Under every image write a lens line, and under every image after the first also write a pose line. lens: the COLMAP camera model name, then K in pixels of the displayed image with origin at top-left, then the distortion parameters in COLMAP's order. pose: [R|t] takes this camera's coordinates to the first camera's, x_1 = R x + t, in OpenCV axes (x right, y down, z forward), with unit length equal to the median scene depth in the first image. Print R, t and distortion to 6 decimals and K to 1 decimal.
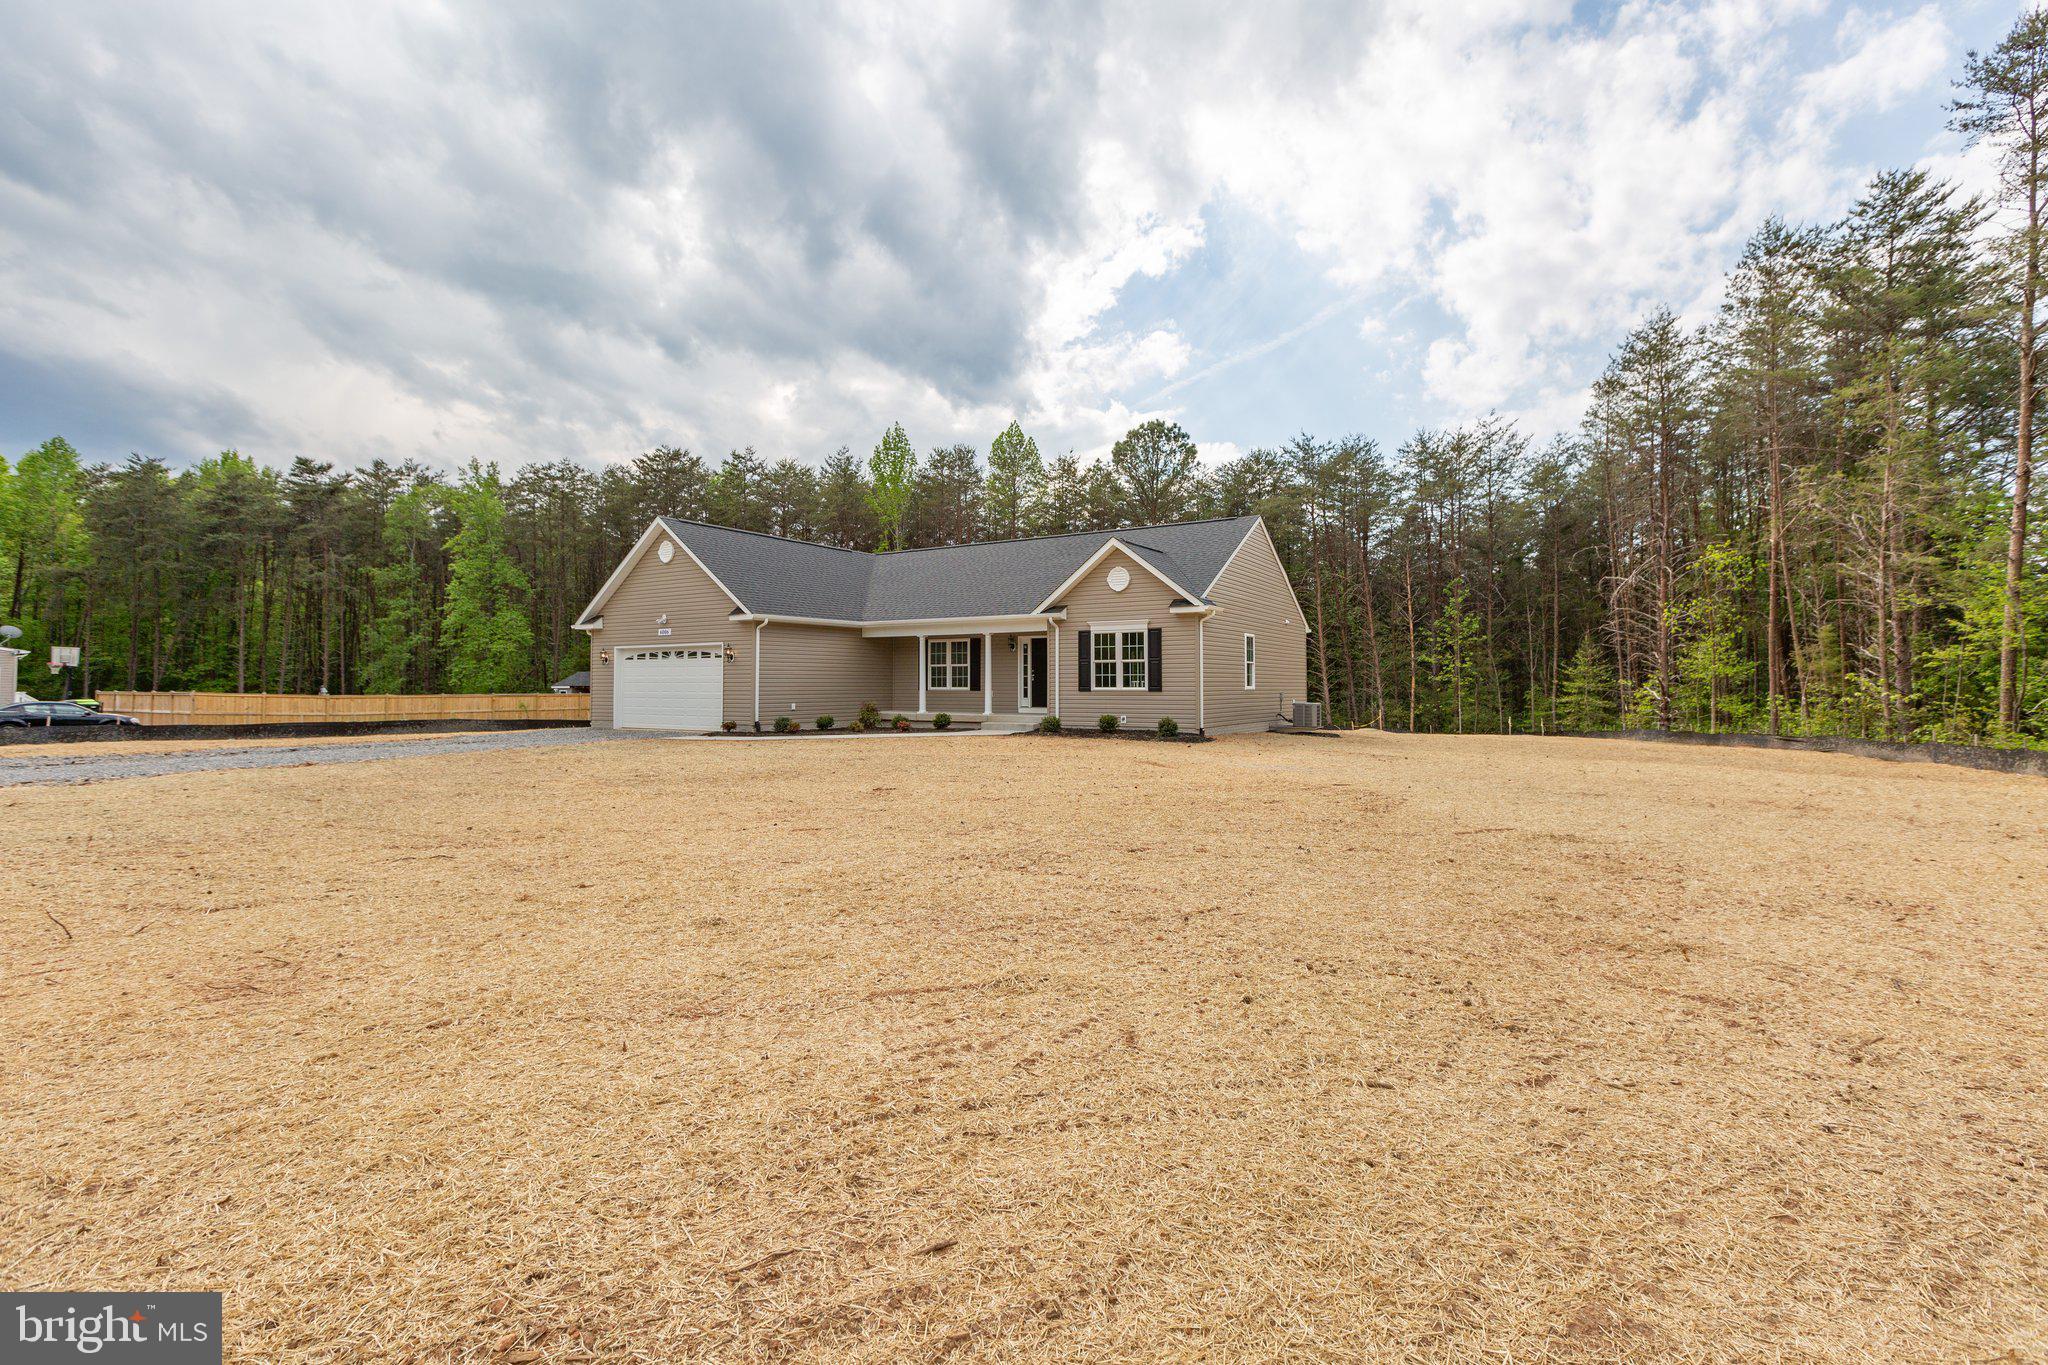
lens RADIAL K [[910.4, 0, 1029.2], [0, 910.4, 673.8], [0, 0, 1]] dist [-0.000749, 0.000362]
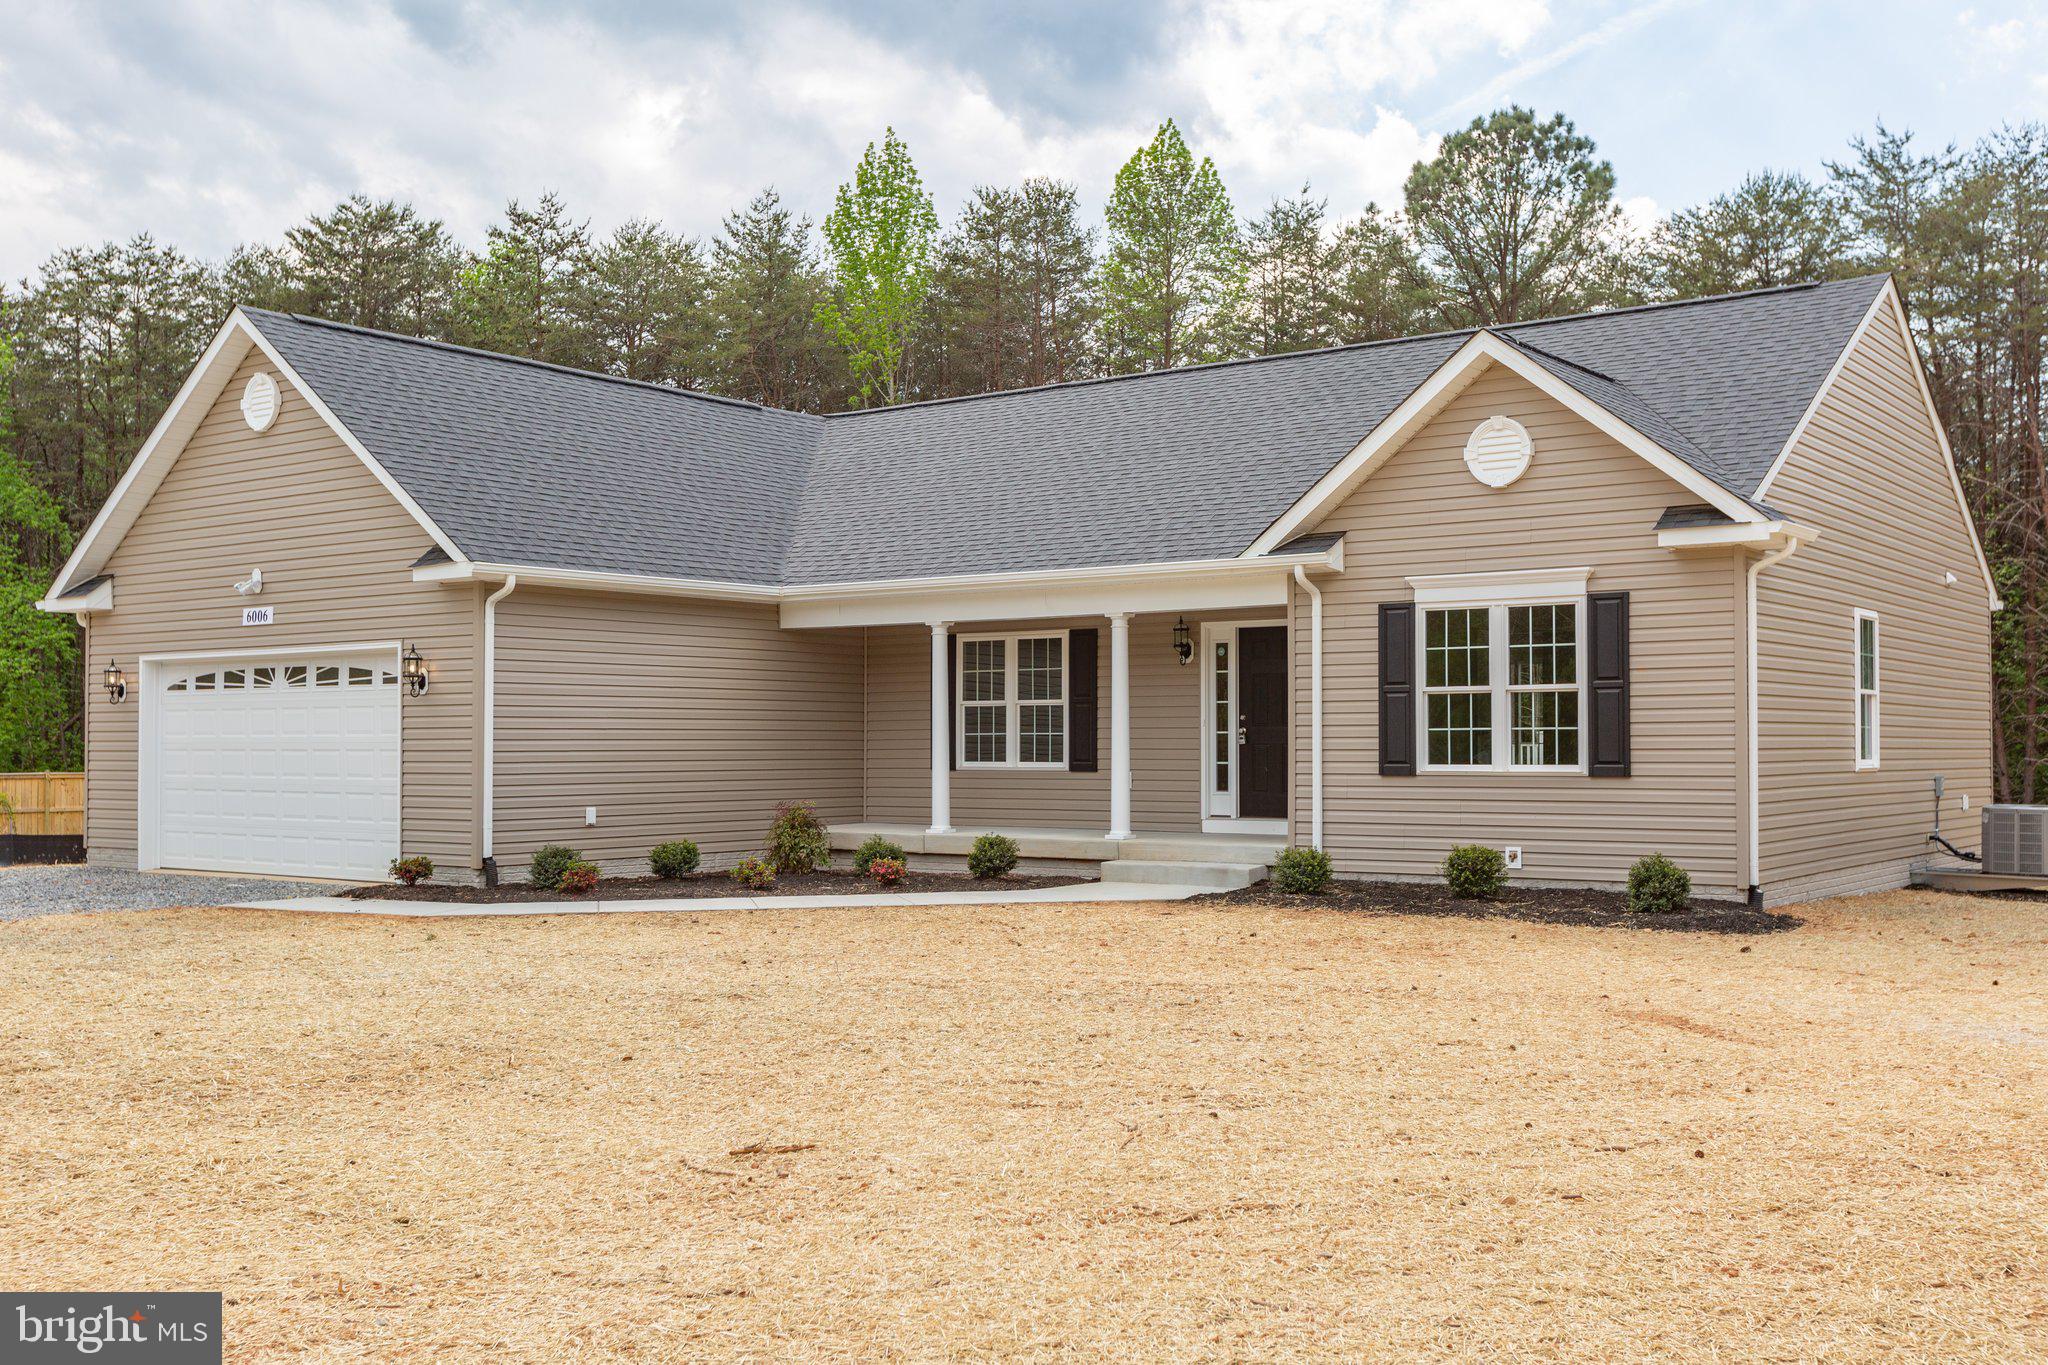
lens RADIAL K [[2051.4, 0, 1024.0], [0, 2051.4, 682.5], [0, 0, 1]] dist [-0.108767, -0.002274]
pose [[0.996505, -0.003635, -0.083459, -0.008691], [0.001998, 0.999804, -0.019687, -0.000791], [0.083514, 0.019451, 0.996317, 0.108698]]
